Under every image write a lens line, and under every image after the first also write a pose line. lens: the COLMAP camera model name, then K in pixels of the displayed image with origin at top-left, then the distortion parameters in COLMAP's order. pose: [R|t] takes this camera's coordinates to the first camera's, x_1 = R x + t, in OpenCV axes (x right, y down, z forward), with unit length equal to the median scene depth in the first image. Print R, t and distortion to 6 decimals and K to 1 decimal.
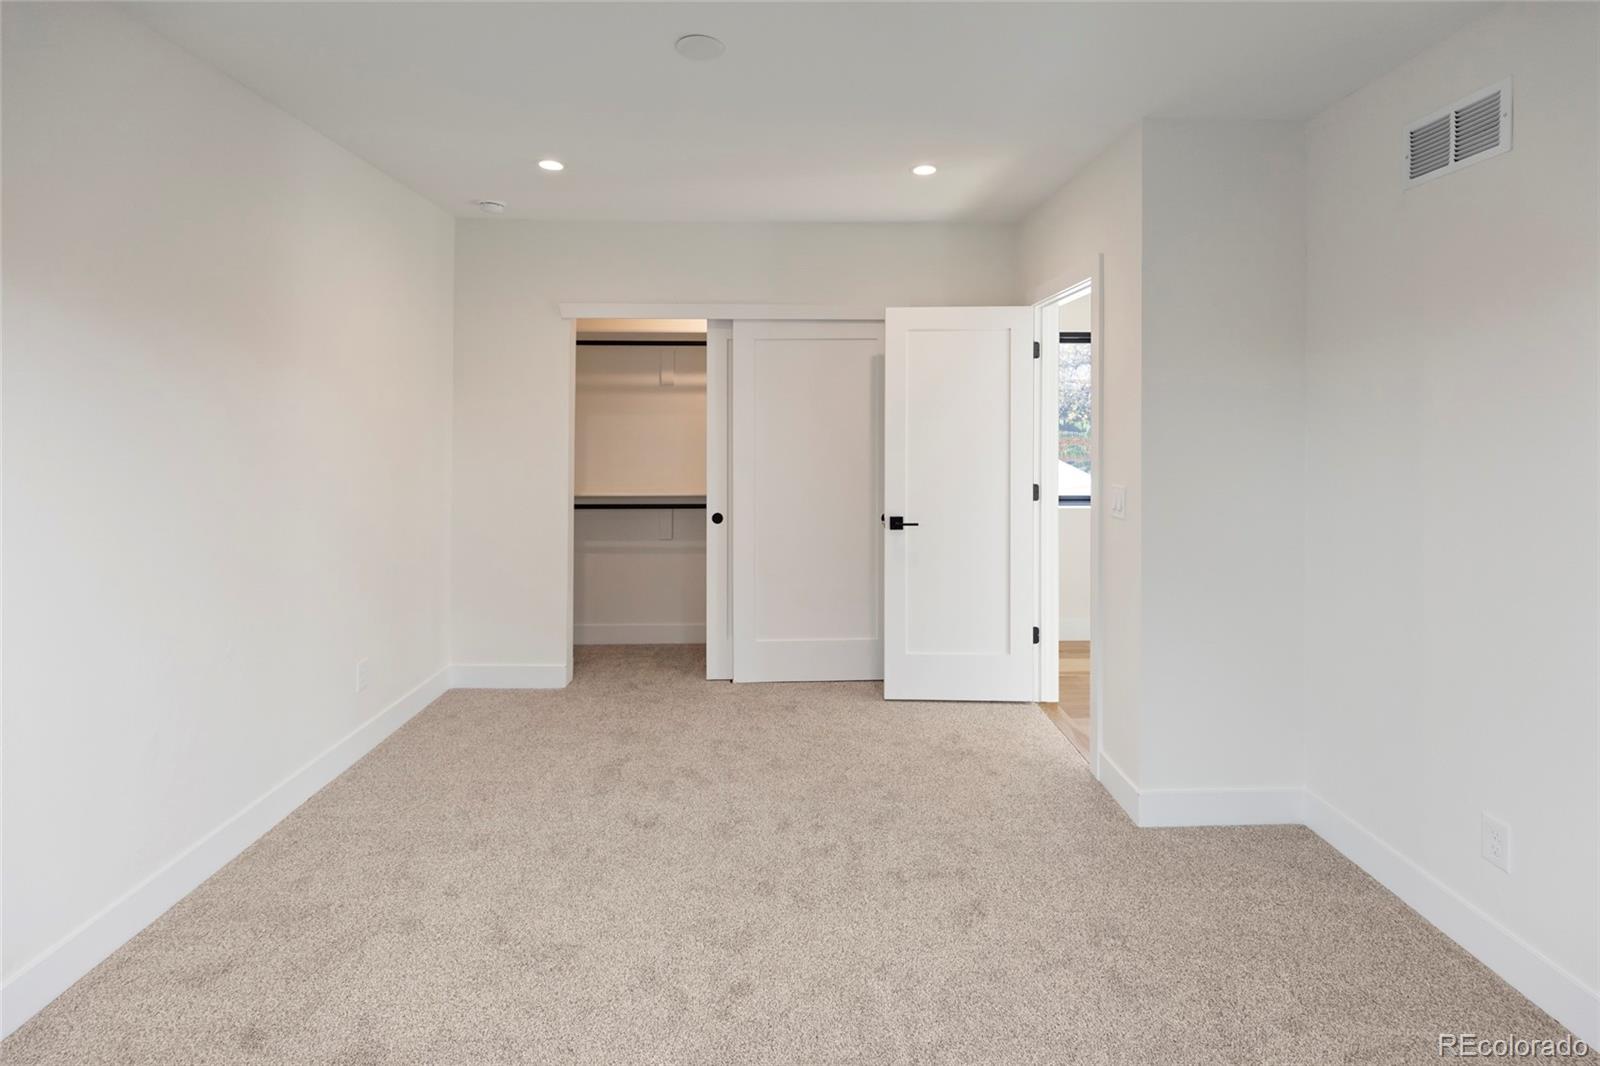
lens RADIAL K [[738.4, 0, 805.4], [0, 738.4, 417.0], [0, 0, 1]] dist [0.004488, -0.002890]
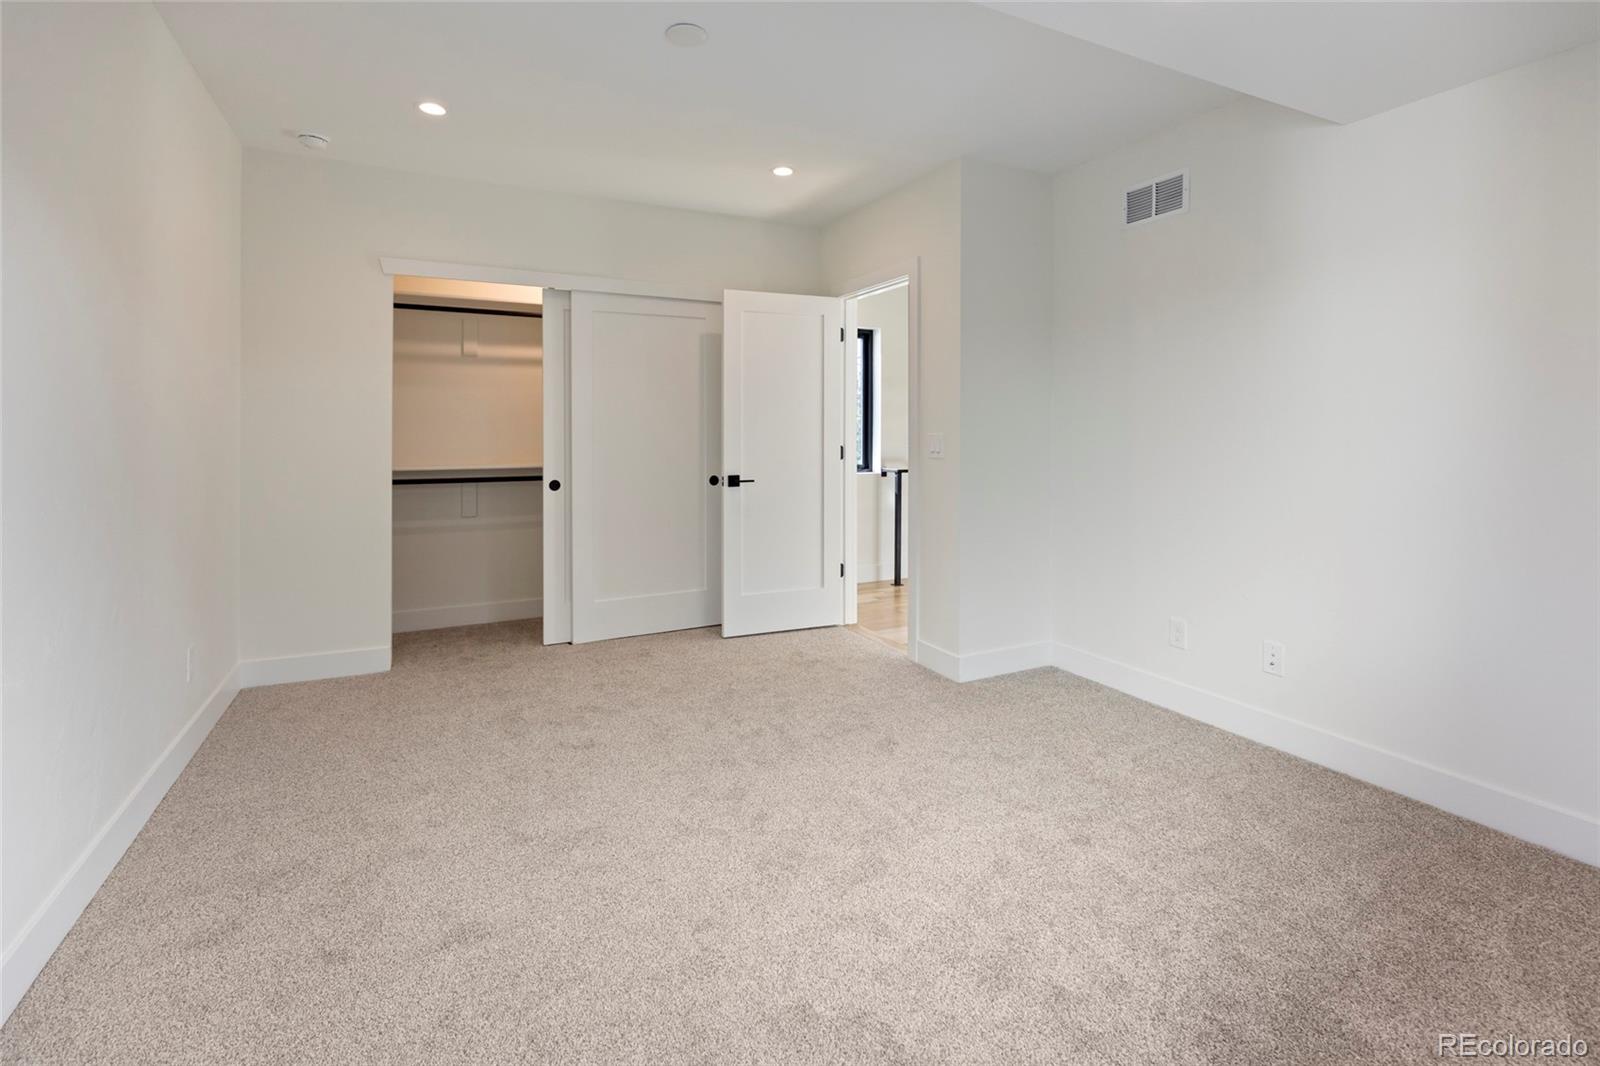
lens RADIAL K [[738.4, 0, 796.0], [0, 738.4, 433.3], [0, 0, 1]] dist [0.004488, -0.002890]
pose [[0.906814, -0.002331, 0.421525, -0.266771], [-0.001884, 0.999952, 0.009582, 0.059511], [-0.421528, -0.009484, 0.906766, -0.064184]]
